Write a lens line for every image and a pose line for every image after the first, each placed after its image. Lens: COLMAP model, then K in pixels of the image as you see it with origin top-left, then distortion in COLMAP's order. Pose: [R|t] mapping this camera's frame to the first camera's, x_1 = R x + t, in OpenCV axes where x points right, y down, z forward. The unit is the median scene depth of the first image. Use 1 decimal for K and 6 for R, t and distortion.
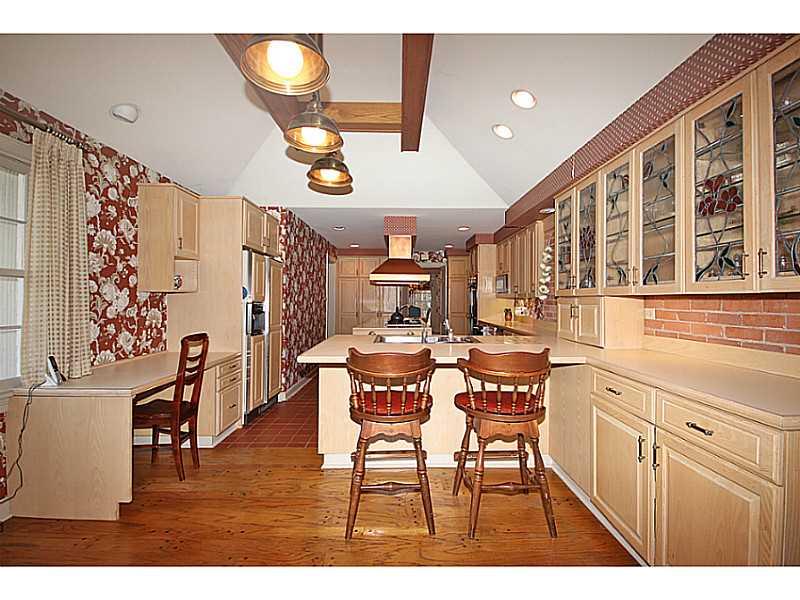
lens RADIAL K [[381.9, 0, 408.1], [0, 381.9, 300.6], [0, 0, 1]] dist [-0.021763, 0.002461]
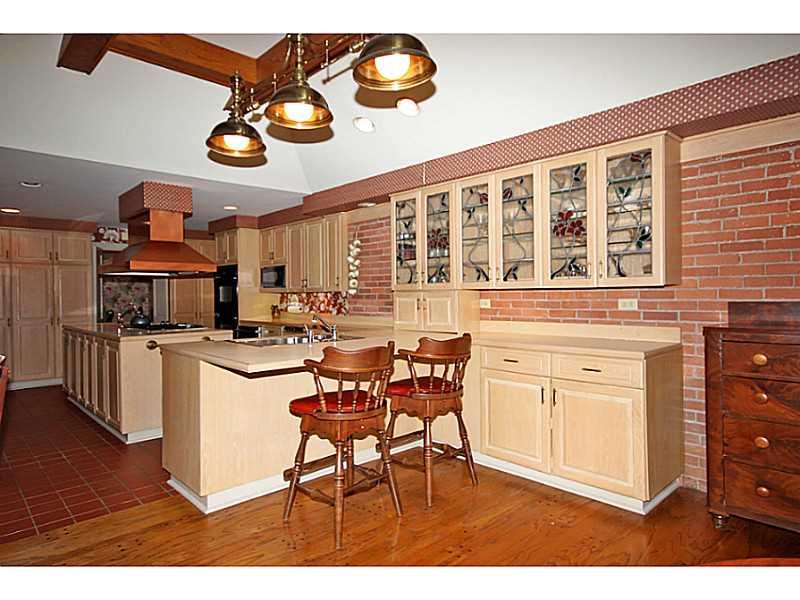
lens RADIAL K [[483.0, 0, 406.4], [0, 483.0, 297.7], [0, 0, 1]] dist [0.020784, 0.001988]
pose [[0.735855, -0.016461, 0.676939, -0.669792], [0.014401, 0.999859, 0.008660, -0.002454], [-0.676985, 0.003376, 0.735989, -0.007427]]
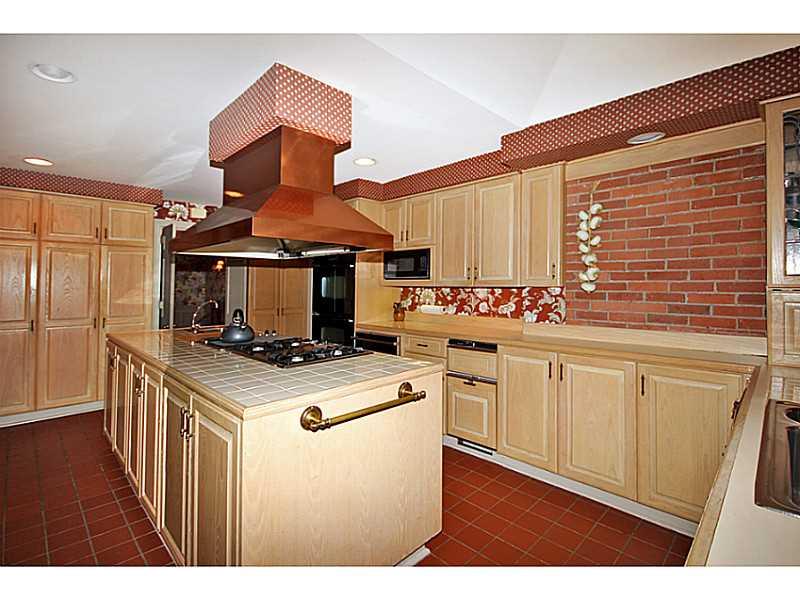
lens RADIAL K [[381.9, 0, 422.3], [0, 381.9, 274.5], [0, 0, 1]] dist [-0.021763, 0.002461]
pose [[0.695779, 0.015526, 0.718089, -0.454084], [0.005392, 0.999625, -0.026838, -0.024475], [-0.718236, 0.022545, 0.695434, 1.353191]]
